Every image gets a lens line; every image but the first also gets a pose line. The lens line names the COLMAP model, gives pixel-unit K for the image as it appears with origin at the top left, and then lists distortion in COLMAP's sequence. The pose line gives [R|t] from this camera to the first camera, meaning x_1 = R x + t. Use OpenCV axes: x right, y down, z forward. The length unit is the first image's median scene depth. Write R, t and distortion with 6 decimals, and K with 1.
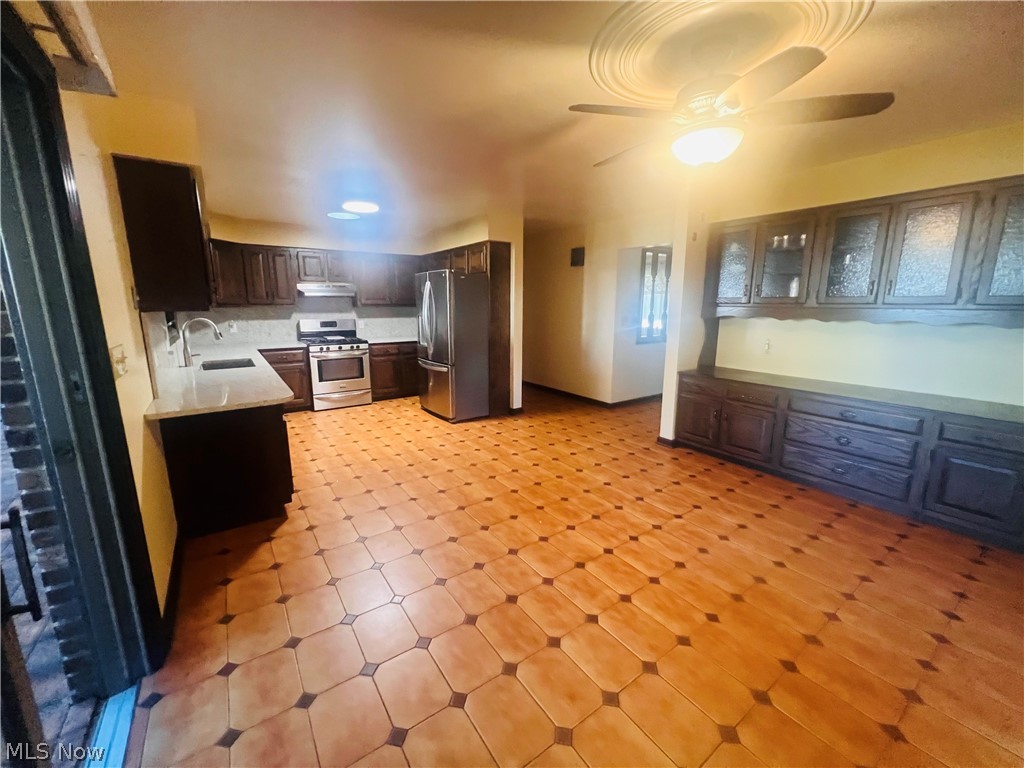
lens RADIAL K [[410.8, 0, 511.0], [0, 410.8, 385.0], [0, 0, 1]] dist [-0.002834, 0.000592]
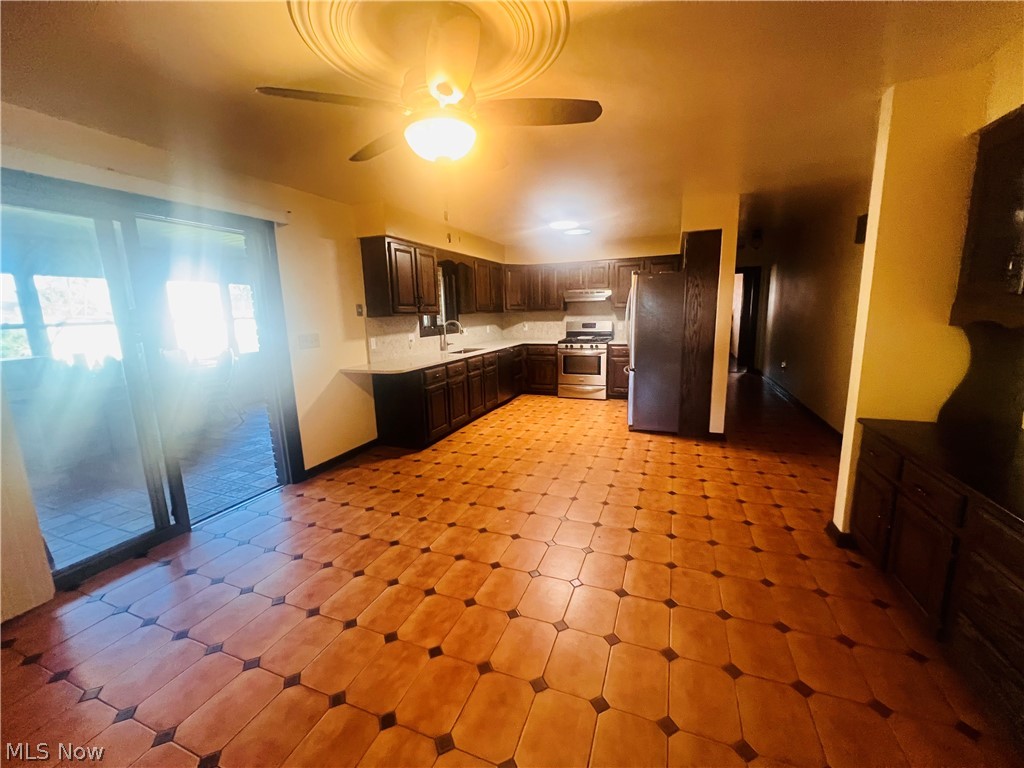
lens RADIAL K [[410.8, 0, 510.6], [0, 410.8, 383.5], [0, 0, 1]] dist [-0.002834, 0.000592]
pose [[0.550796, 0.132209, -0.824102, 0.580224], [-0.136093, 0.988387, 0.067606, -0.051486], [0.823470, 0.074918, 0.562392, 0.264829]]
